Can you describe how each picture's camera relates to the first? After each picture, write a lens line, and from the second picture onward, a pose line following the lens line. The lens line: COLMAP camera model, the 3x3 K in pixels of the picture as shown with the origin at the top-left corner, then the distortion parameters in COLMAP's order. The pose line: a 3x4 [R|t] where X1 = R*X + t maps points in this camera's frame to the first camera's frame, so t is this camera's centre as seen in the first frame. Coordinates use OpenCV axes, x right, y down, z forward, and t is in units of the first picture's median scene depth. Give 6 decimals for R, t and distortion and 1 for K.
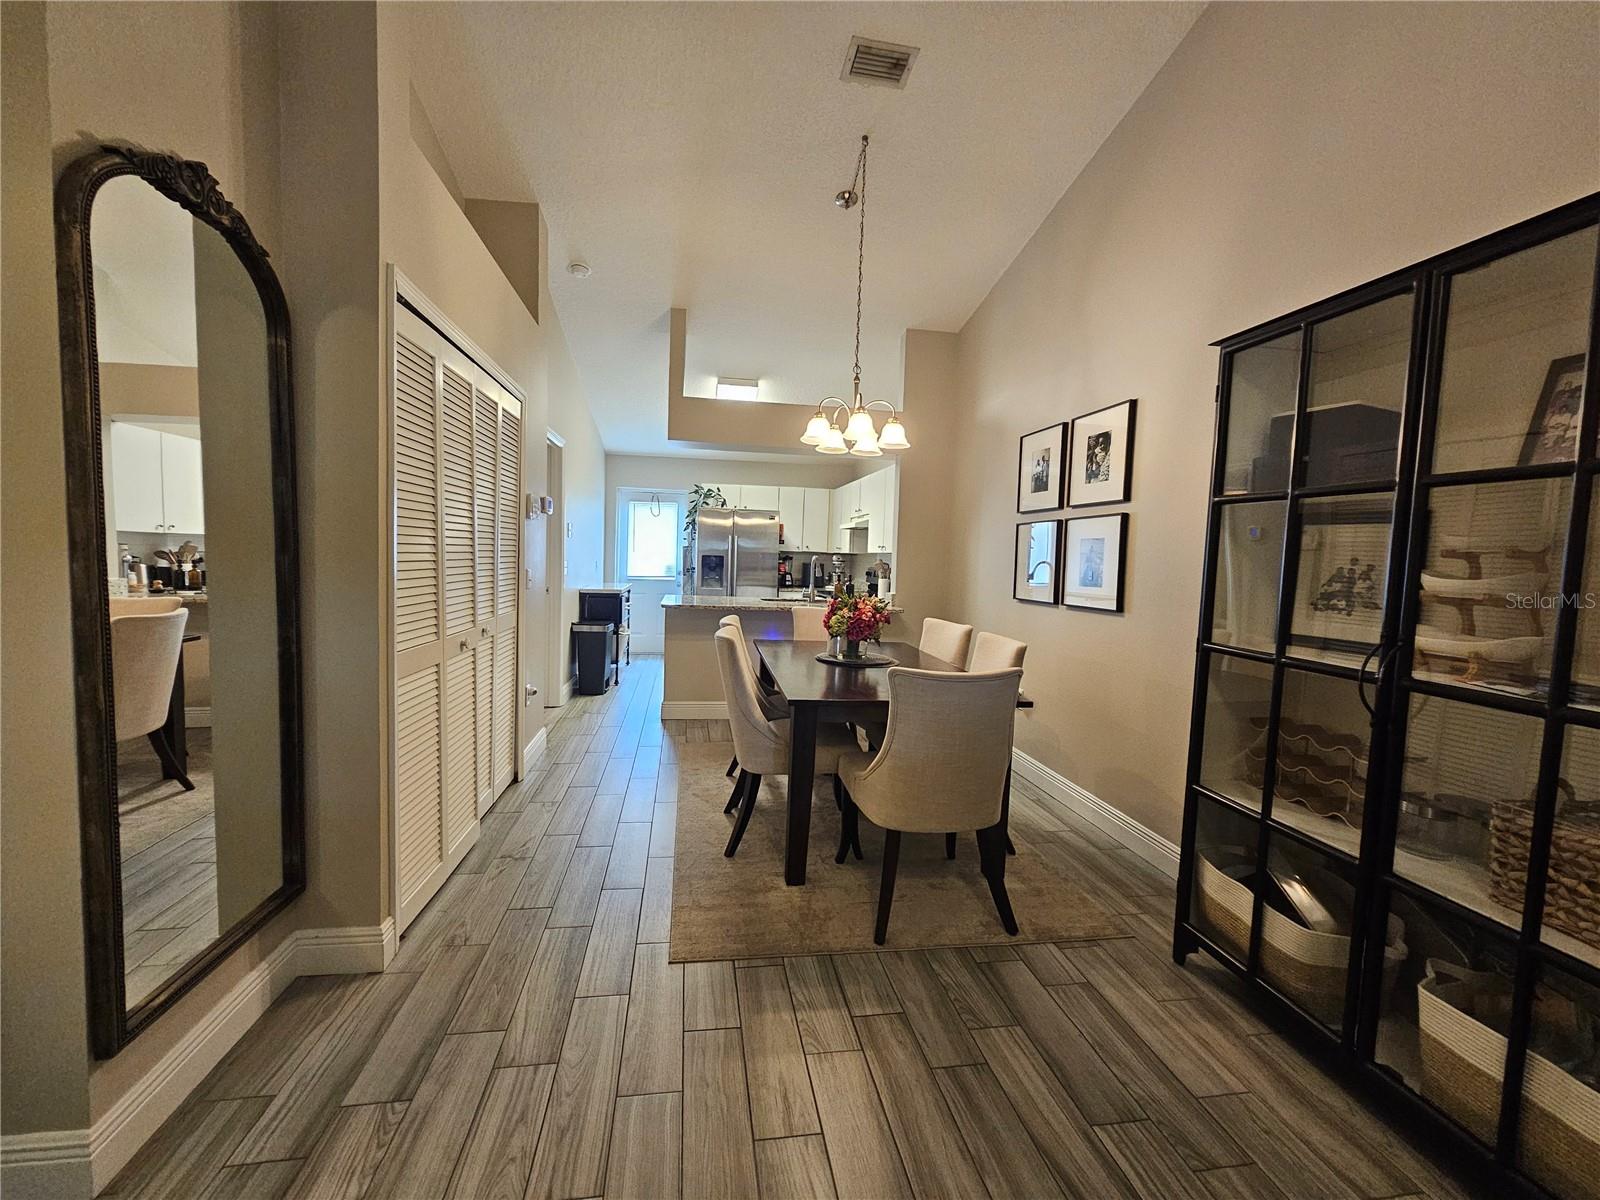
lens RADIAL K [[655.9, 0, 794.4], [0, 655.9, 598.0], [0, 0, 1]] dist [-0.000920, 0.000318]
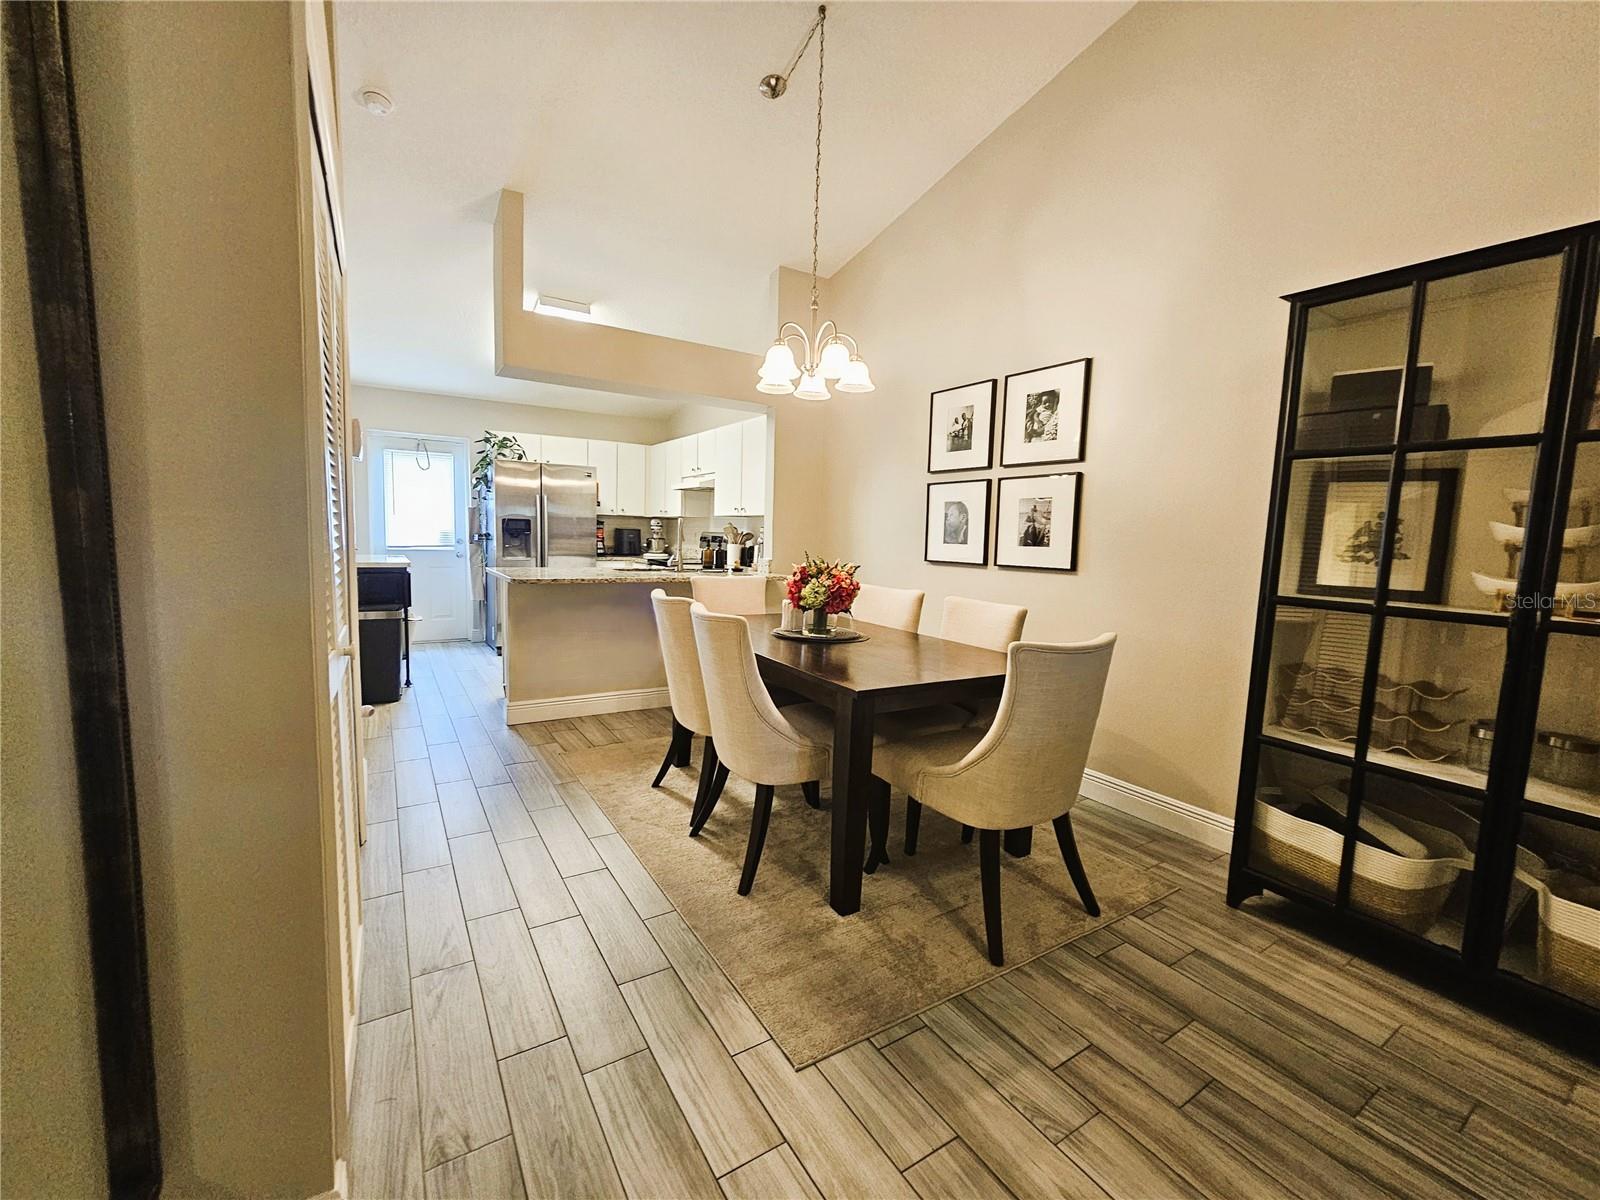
lens RADIAL K [[654.3, 0, 793.4], [0, 654.3, 597.3], [0, 0, 1]] dist [-0.000959, -0.000266]
pose [[0.919265, -0.044096, 0.391161, -0.284528], [0.025525, 0.998292, 0.052553, -0.001630], [-0.392810, -0.038326, 0.918820, 0.225700]]
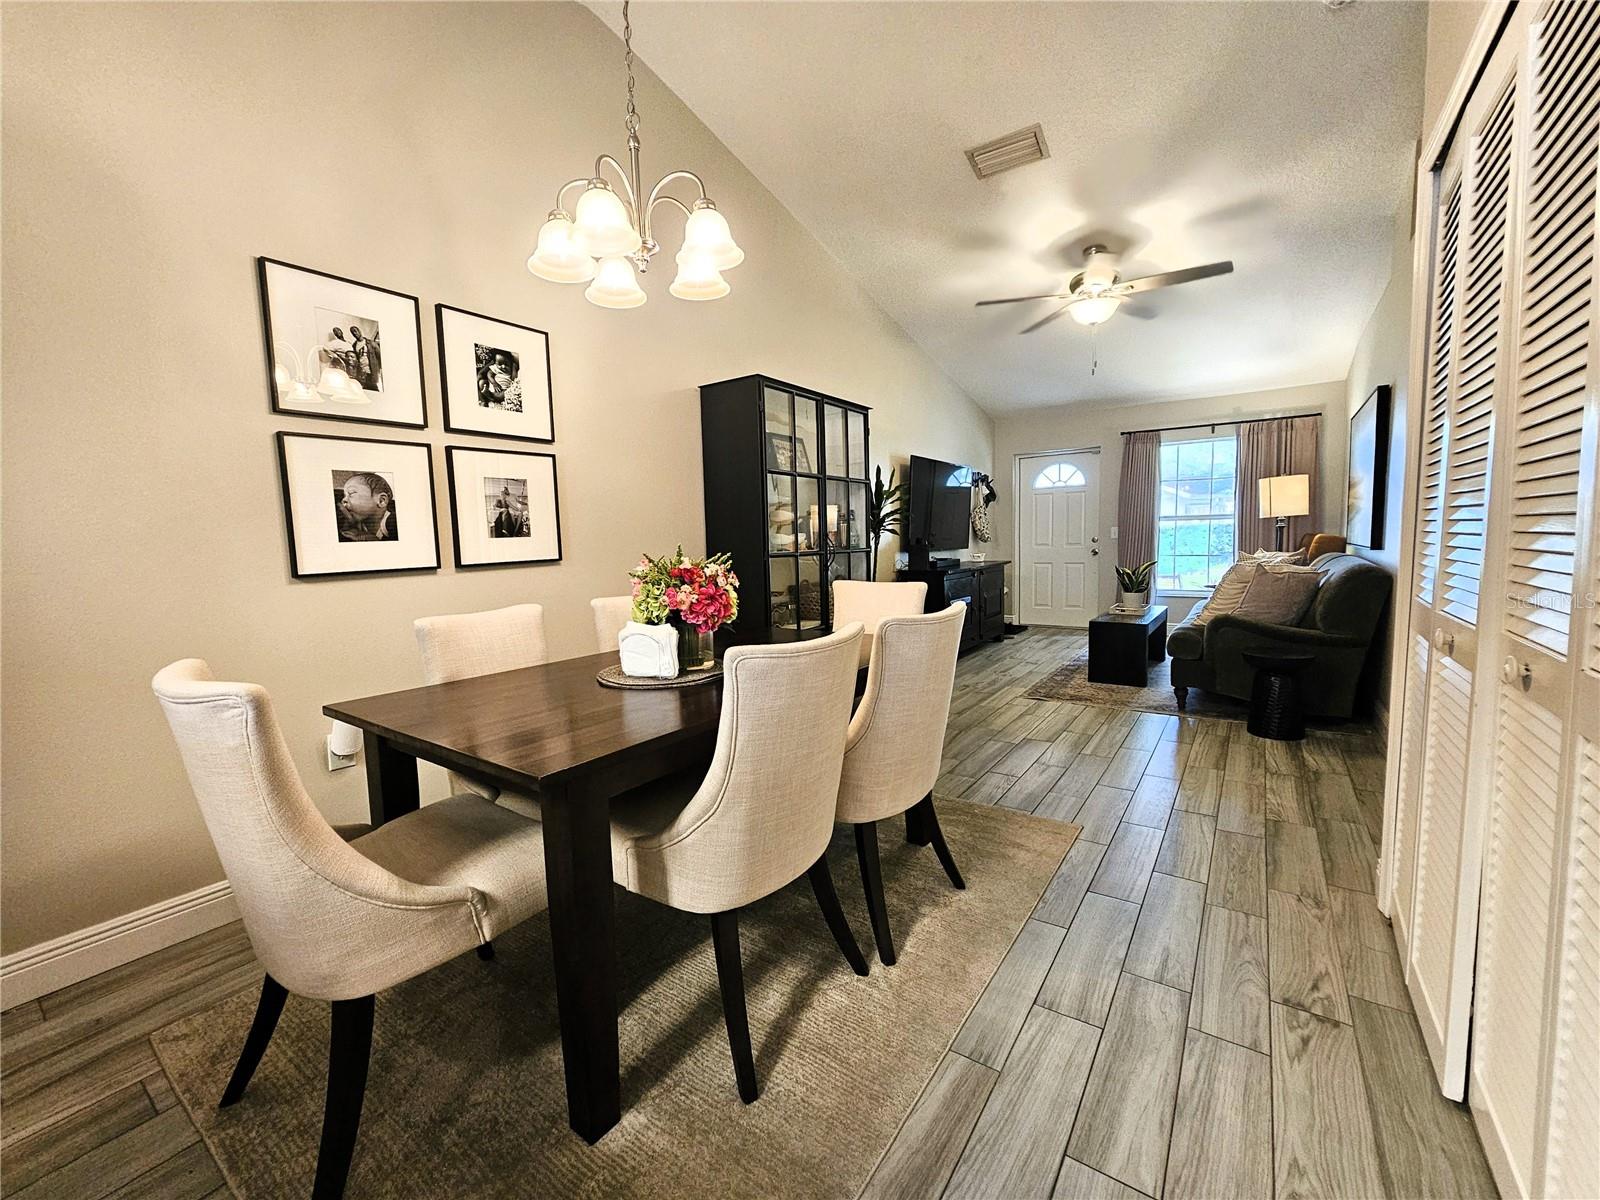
lens RADIAL K [[655.9, 0, 794.4], [0, 655.9, 598.0], [0, 0, 1]] dist [-0.000920, 0.000318]
pose [[-0.715266, -0.078215, 0.694462, -0.391549], [0.051343, 0.985151, 0.163835, -0.059830], [-0.696964, 0.152841, -0.700629, 1.362234]]
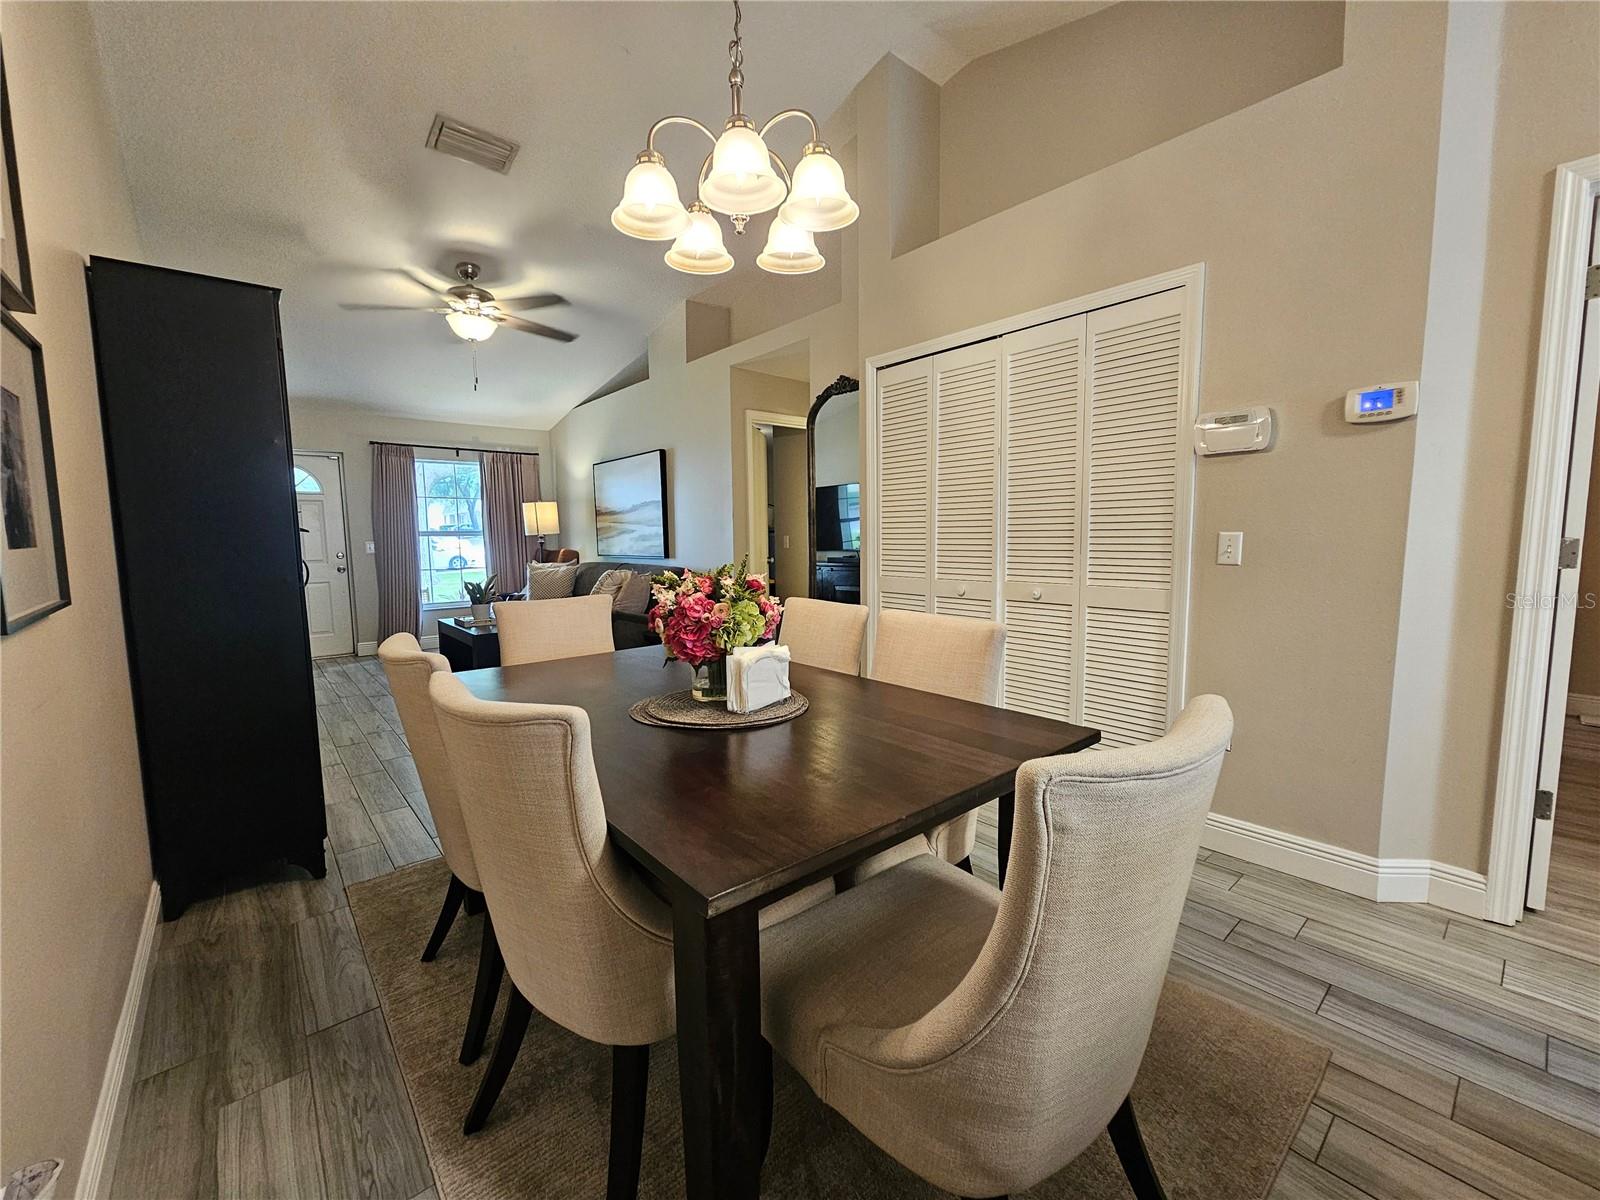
lens RADIAL K [[654.3, 0, 793.4], [0, 654.3, 597.3], [0, 0, 1]] dist [-0.000959, -0.000266]
pose [[-0.854700, 0.030985, -0.518197, 0.305562], [-0.048482, 0.989090, 0.139107, -0.055562], [0.516854, 0.144018, -0.843873, 1.471202]]
